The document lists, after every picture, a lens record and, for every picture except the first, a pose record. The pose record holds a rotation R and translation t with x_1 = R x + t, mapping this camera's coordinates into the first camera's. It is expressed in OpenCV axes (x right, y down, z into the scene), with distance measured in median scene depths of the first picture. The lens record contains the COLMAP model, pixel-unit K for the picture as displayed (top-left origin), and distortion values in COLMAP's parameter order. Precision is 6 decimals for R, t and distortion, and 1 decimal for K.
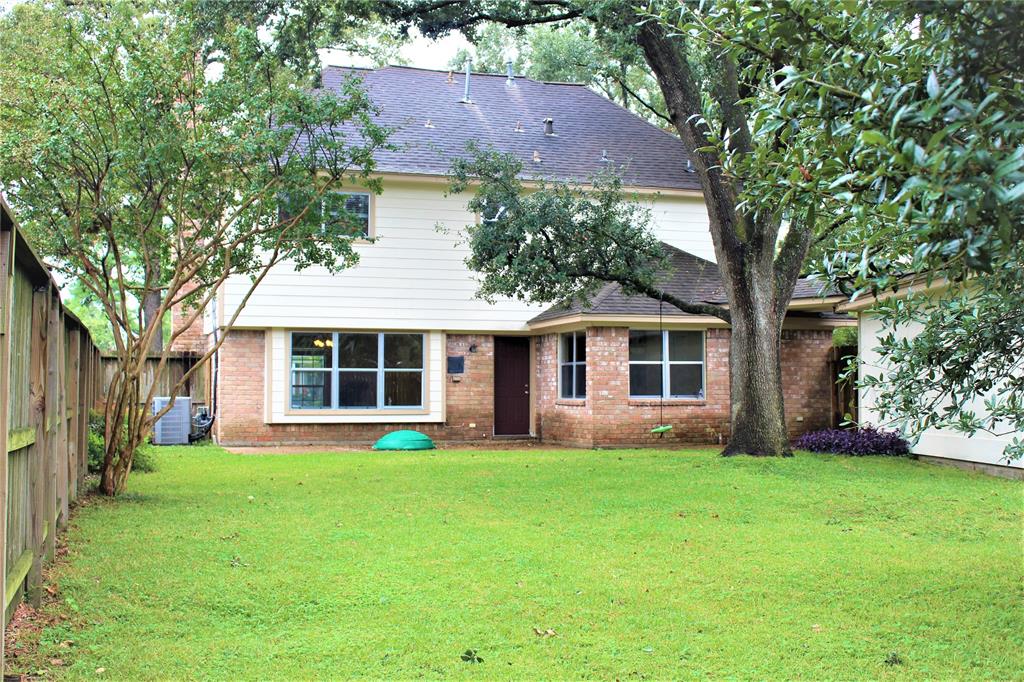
lens RADIAL K [[1270.5, 0, 512.0], [0, 1270.5, 341.0], [0, 0, 1]] dist [-0.033940, -0.006200]
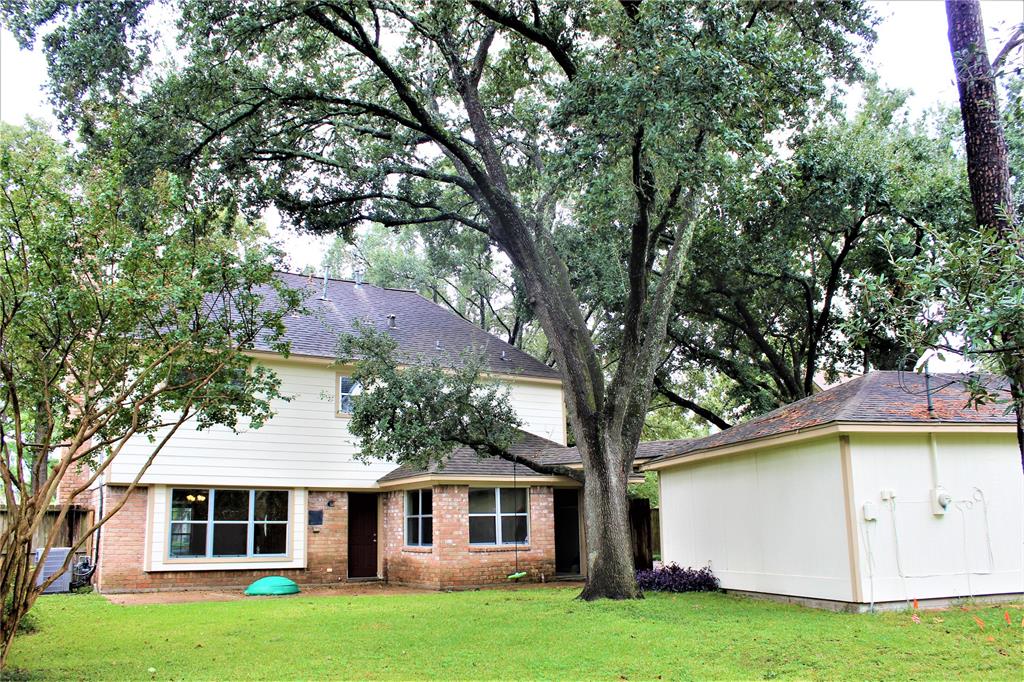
lens RADIAL K [[885.9, 0, 512.0], [0, 885.9, 341.0], [0, 0, 1]] dist [-0.155316, 0.167829]
pose [[0.973718, 0.031490, 0.225569, -0.058113], [0.007394, 0.985503, -0.169499, -0.003544], [-0.227636, 0.166712, 0.959369, 0.174343]]
